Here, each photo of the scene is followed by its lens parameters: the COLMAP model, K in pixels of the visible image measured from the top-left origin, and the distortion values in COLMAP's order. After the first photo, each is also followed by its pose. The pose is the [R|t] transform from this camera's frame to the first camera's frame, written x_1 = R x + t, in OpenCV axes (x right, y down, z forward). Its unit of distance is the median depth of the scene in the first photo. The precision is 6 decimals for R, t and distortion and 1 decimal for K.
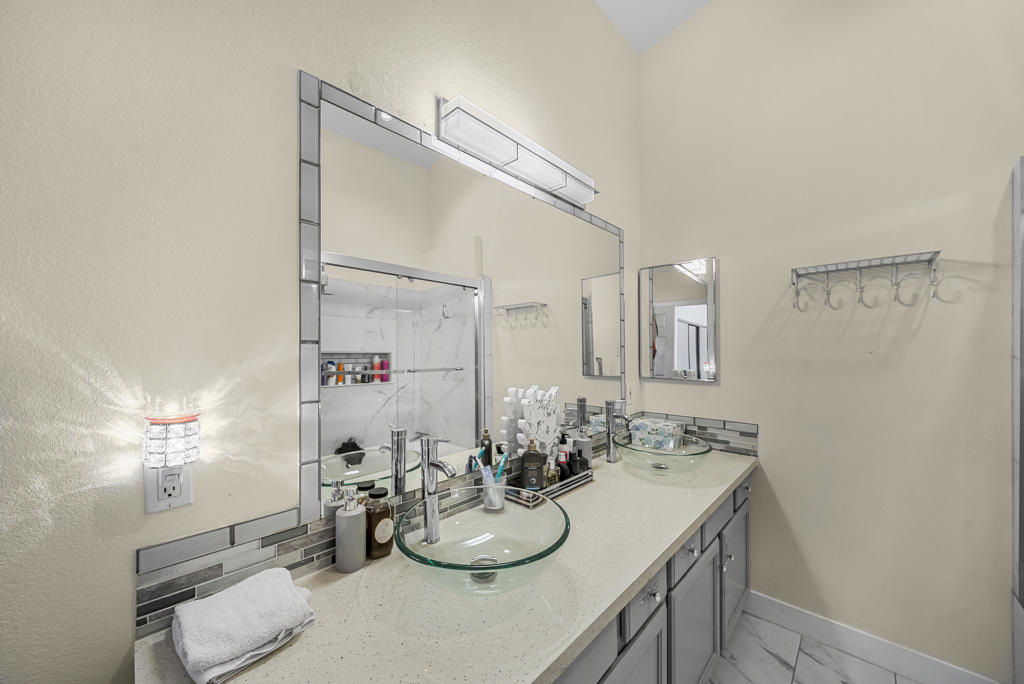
lens RADIAL K [[371.2, 0, 506.2], [0, 371.2, 350.0], [0, 0, 1]] dist [0.001165, -0.000911]
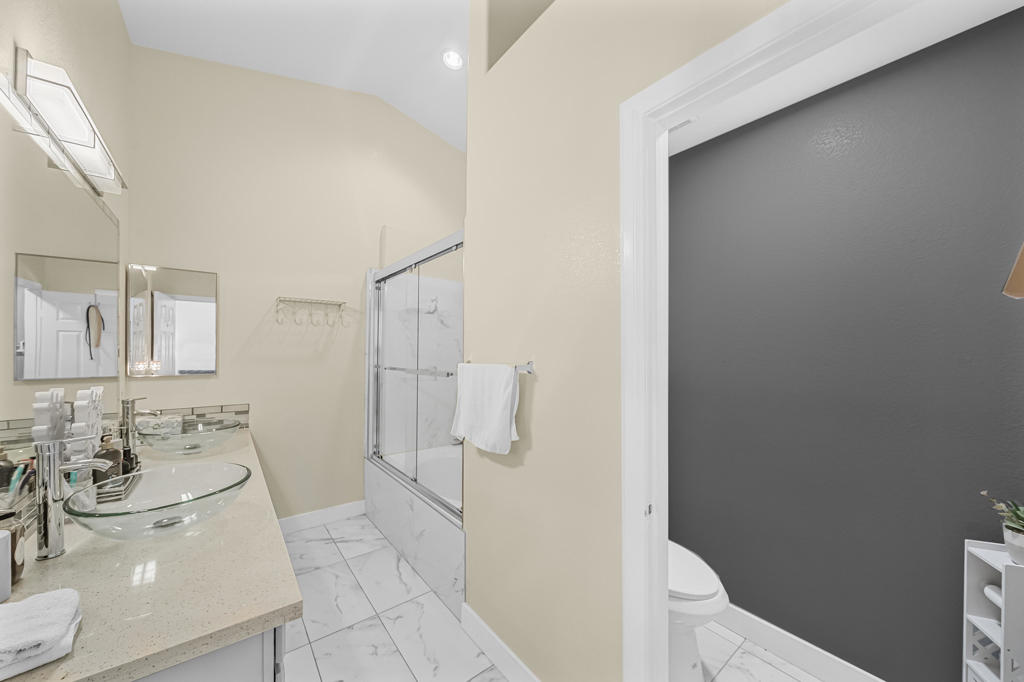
lens RADIAL K [[371.2, 0, 508.7], [0, 371.2, 349.6], [0, 0, 1]] dist [0.001165, -0.000911]
pose [[0.135917, 0.008477, 0.990684, -0.610667], [-0.005607, 0.999954, -0.007787, 0.007804], [-0.990704, -0.004496, 0.135958, -0.147655]]
